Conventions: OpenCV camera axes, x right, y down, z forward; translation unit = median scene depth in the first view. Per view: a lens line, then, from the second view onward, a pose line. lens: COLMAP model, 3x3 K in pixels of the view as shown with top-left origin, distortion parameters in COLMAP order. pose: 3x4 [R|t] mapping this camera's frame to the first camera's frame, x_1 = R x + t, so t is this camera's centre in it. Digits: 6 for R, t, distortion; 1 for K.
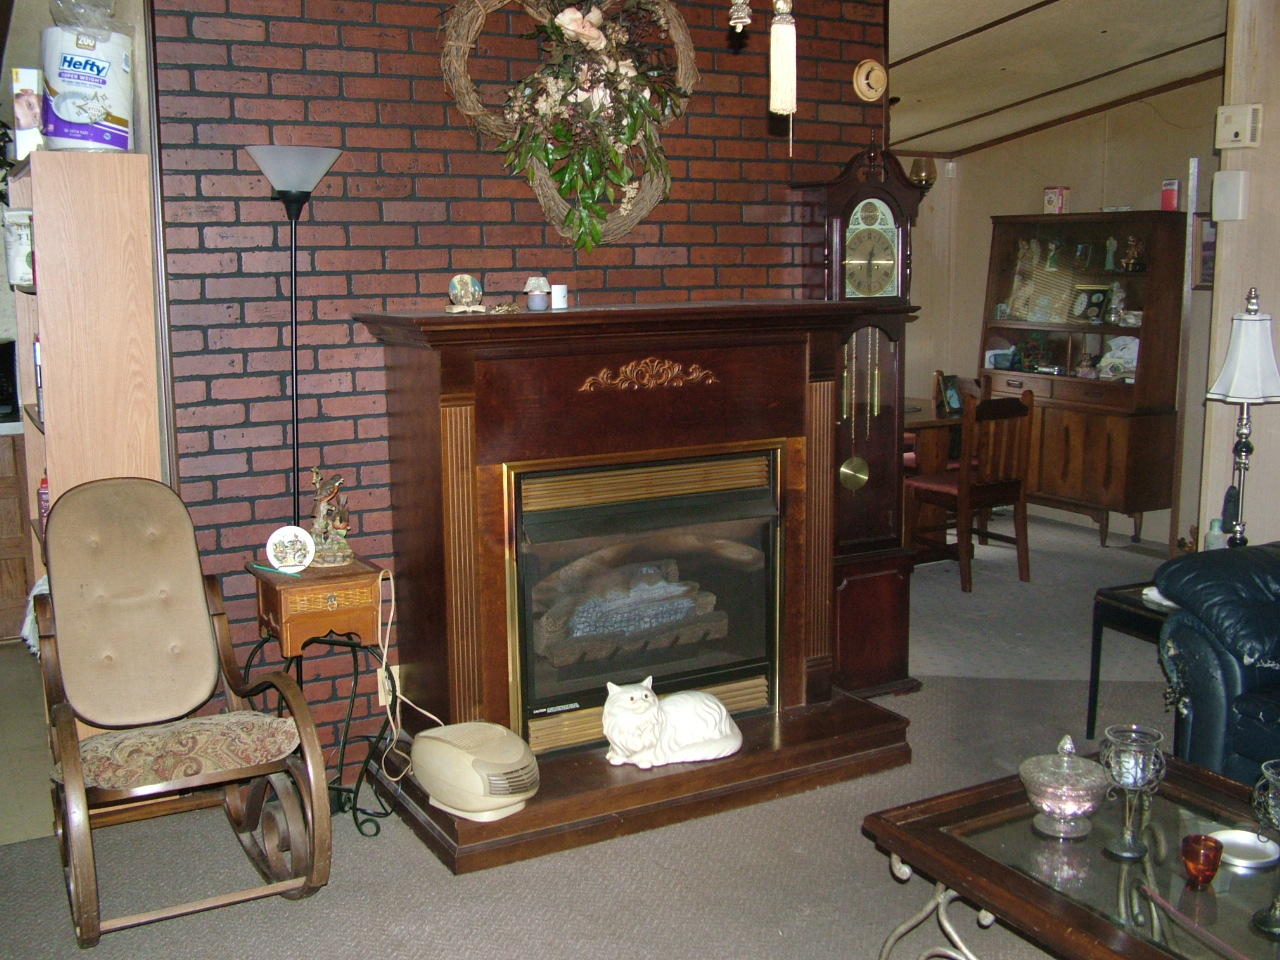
lens RADIAL K [[1373.1, 0, 640.0], [0, 1373.1, 480.0], [0, 0, 1]] dist [-0.026949, -0.016150]
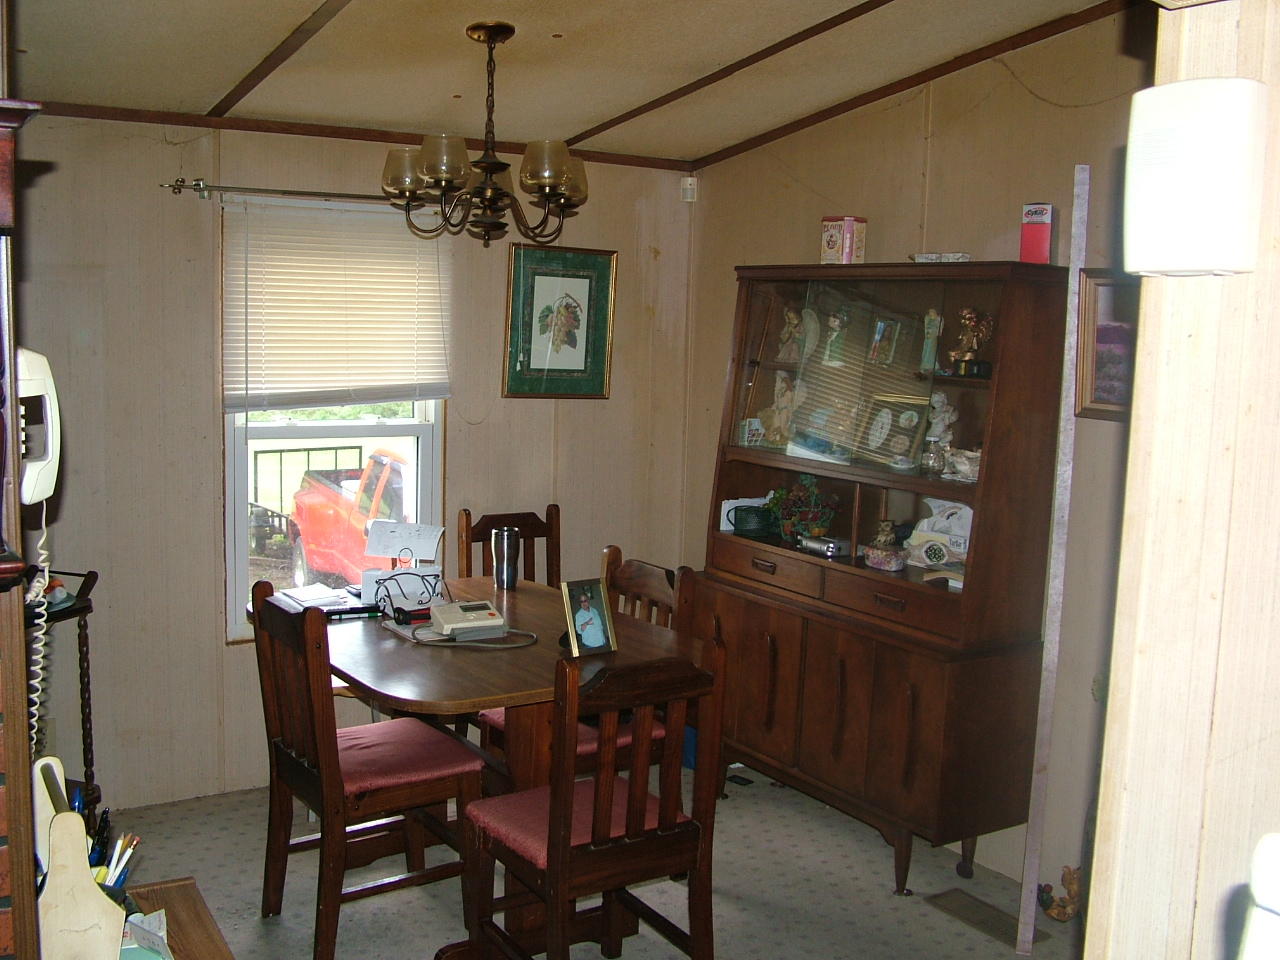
lens RADIAL K [[1332.1, 0, 640.0], [0, 1332.1, 480.0], [0, 0, 1]] dist [-0.060265, -0.011809]
pose [[0.997478, 0.030730, 0.063987, 0.195885], [-0.028304, 0.998859, -0.038475, -0.086121], [-0.065096, 0.036566, 0.997209, 0.481367]]
